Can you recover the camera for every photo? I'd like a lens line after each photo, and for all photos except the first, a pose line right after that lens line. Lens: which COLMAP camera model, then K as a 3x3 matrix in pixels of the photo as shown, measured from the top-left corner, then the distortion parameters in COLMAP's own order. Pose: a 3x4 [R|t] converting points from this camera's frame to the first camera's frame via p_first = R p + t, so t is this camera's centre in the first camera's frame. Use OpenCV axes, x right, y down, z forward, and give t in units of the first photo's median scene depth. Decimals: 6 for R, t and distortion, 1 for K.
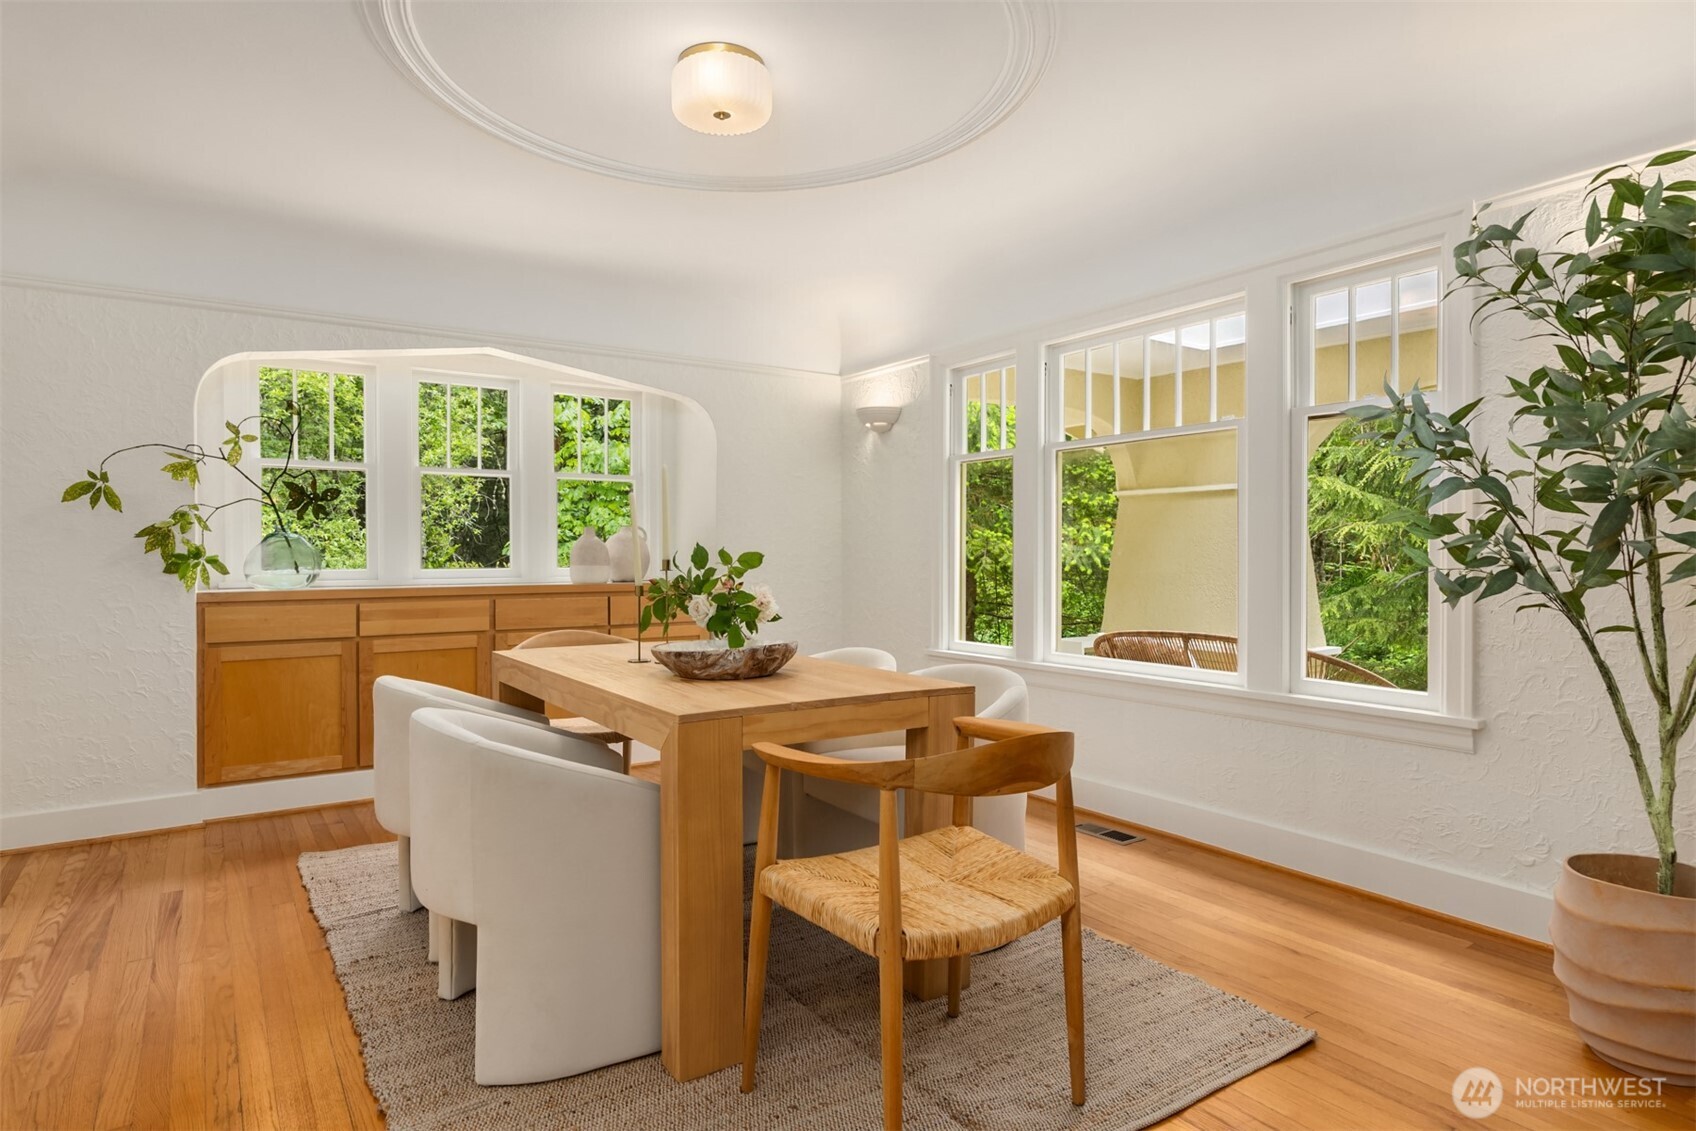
lens RADIAL K [[945.0, 0, 848.0], [0, 945.0, 565.5], [0, 0, 1]] dist [0.004466, 0.000797]
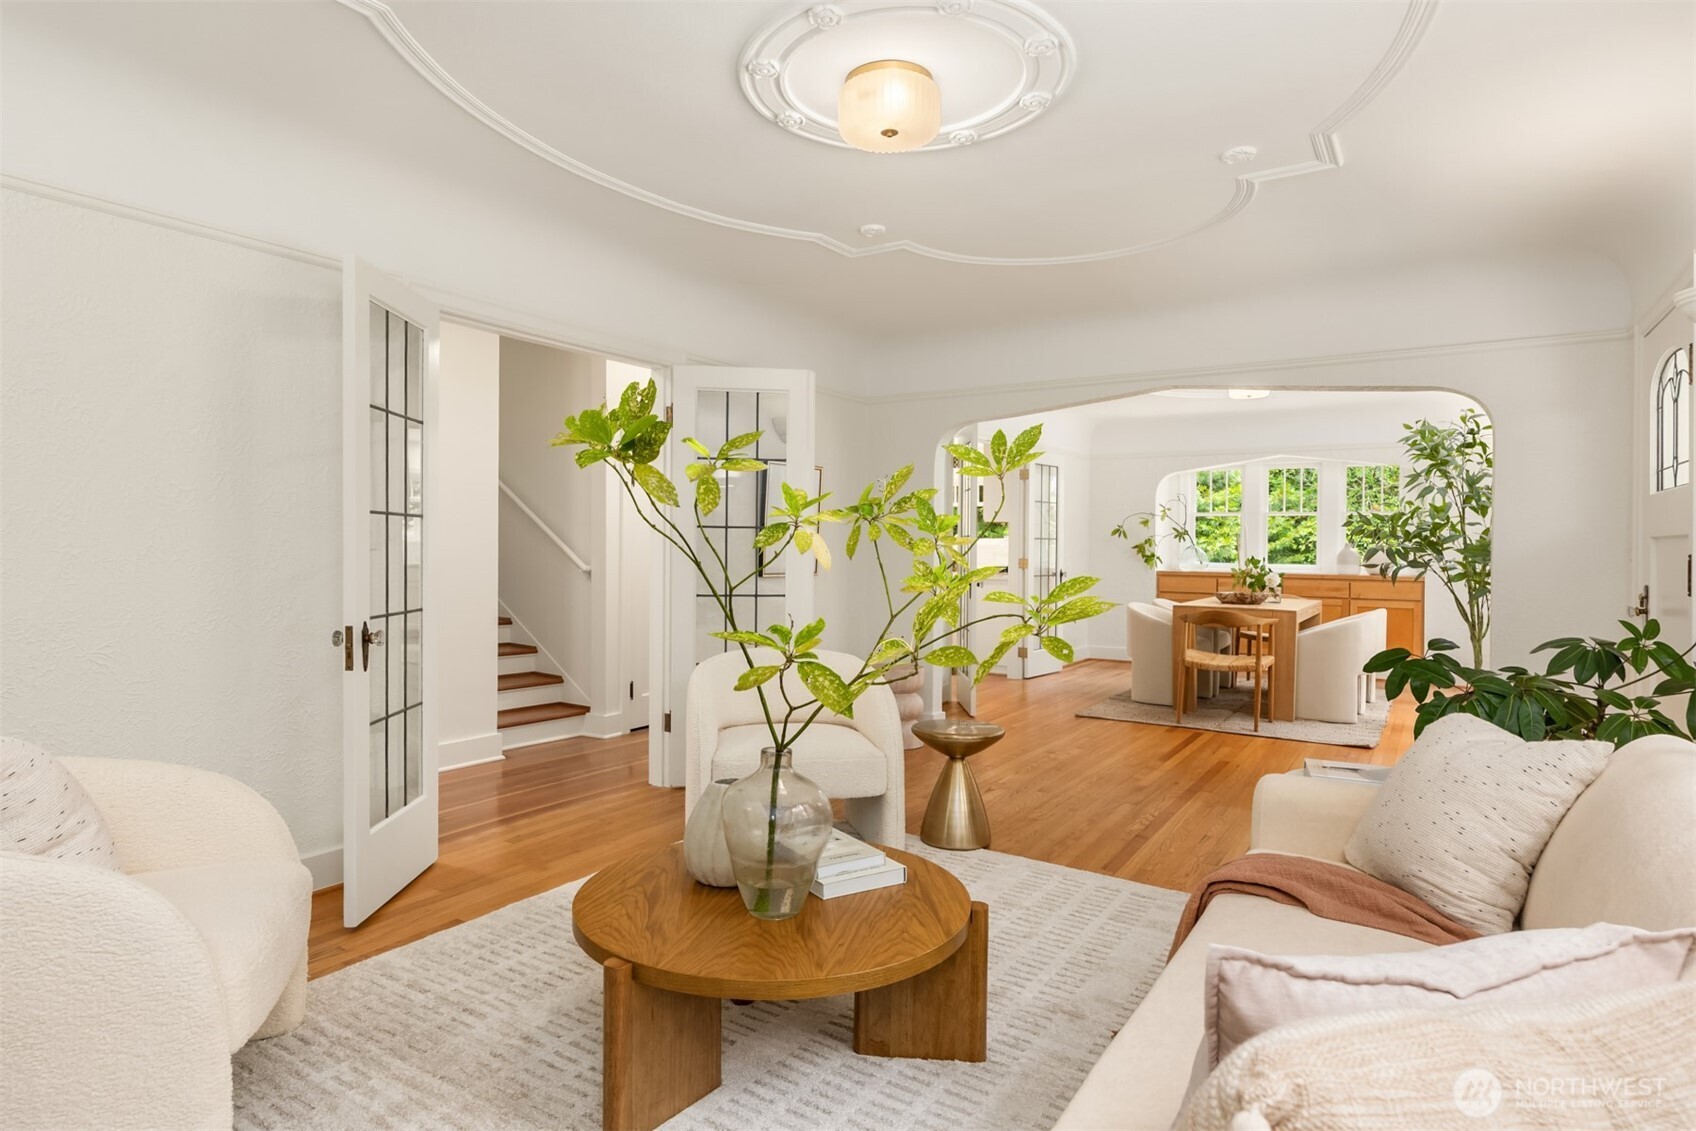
lens RADIAL K [[945.0, 0, 848.0], [0, 945.0, 565.5], [0, 0, 1]] dist [0.004466, 0.000797]
pose [[0.414522, 0.027159, -0.909634, 1.294737], [-0.024737, 0.999522, 0.018570, -0.011859], [0.909703, 0.014804, 0.414996, -0.804188]]
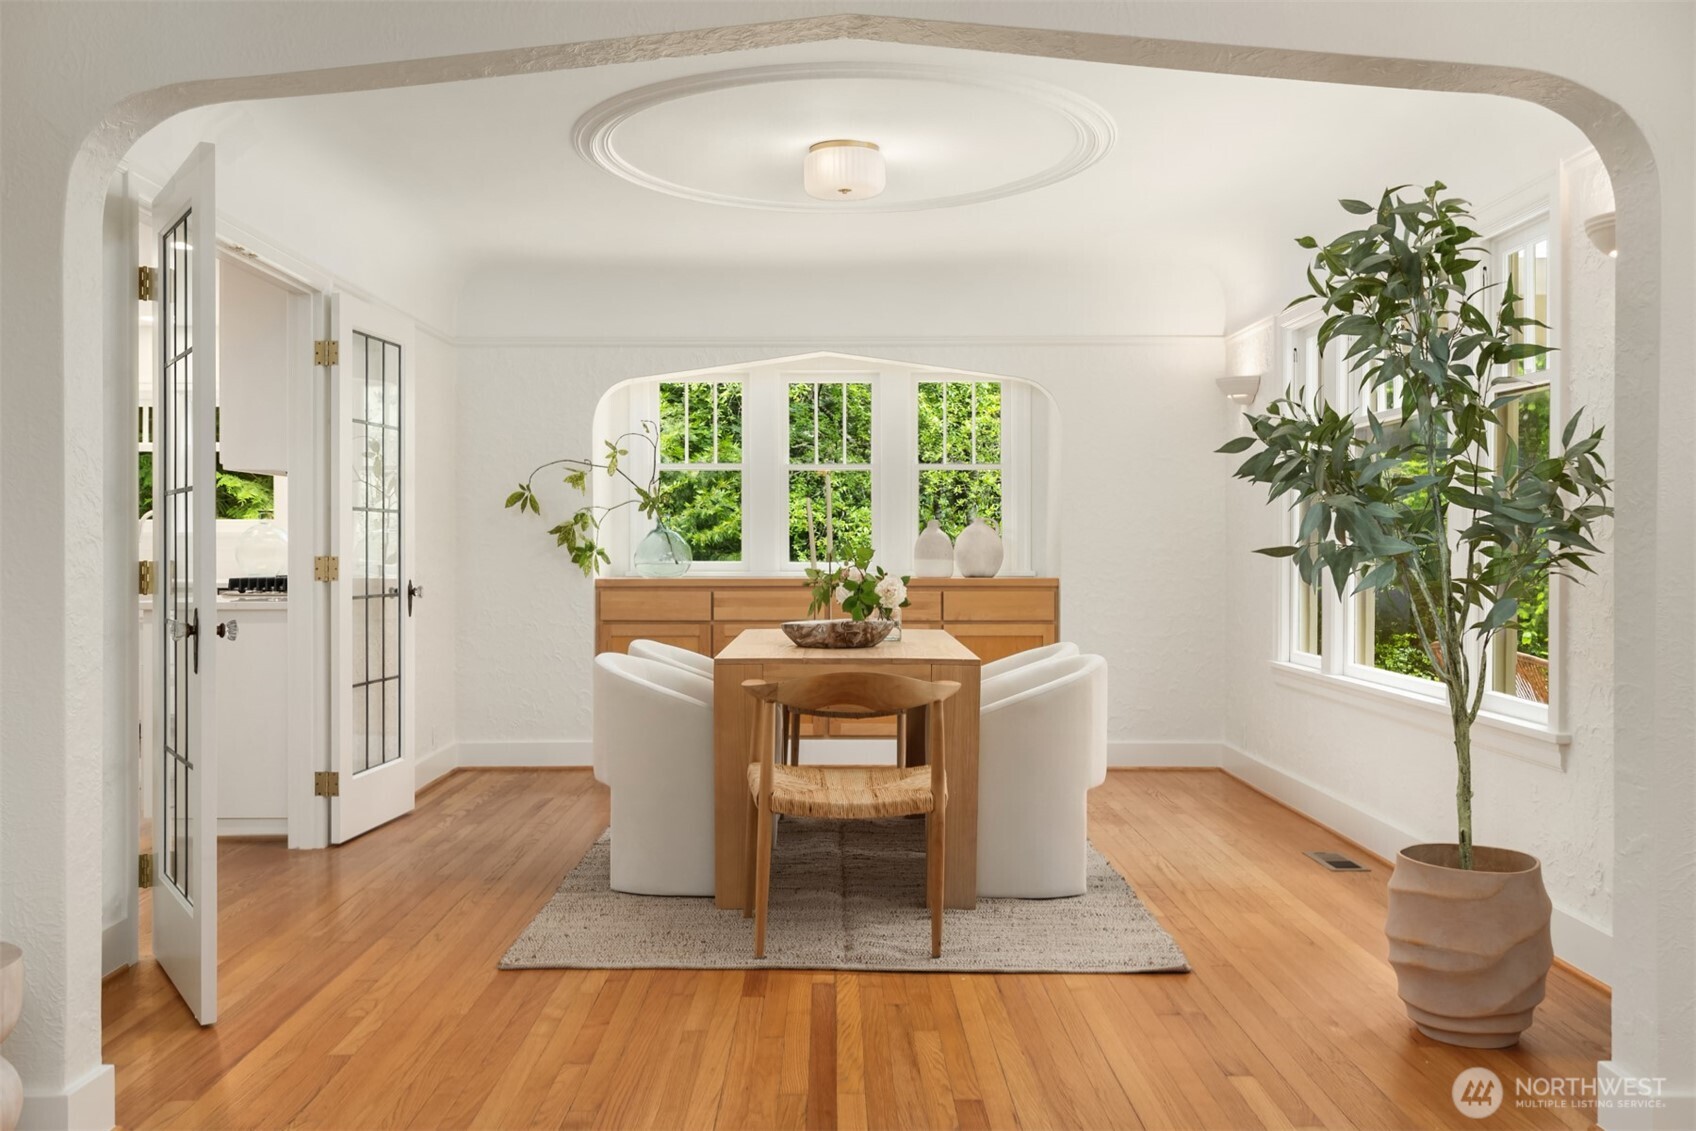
lens RADIAL K [[1443.8, 0, 843.7], [0, 1443.8, 566.3], [0, 0, 1]] dist [-0.016382, -0.006654]
pose [[0.834135, 0.009427, -0.551479, 0.635389], [-0.008503, 0.999955, 0.004233, 0.001948], [0.551494, 0.001158, 0.834178, -0.394829]]
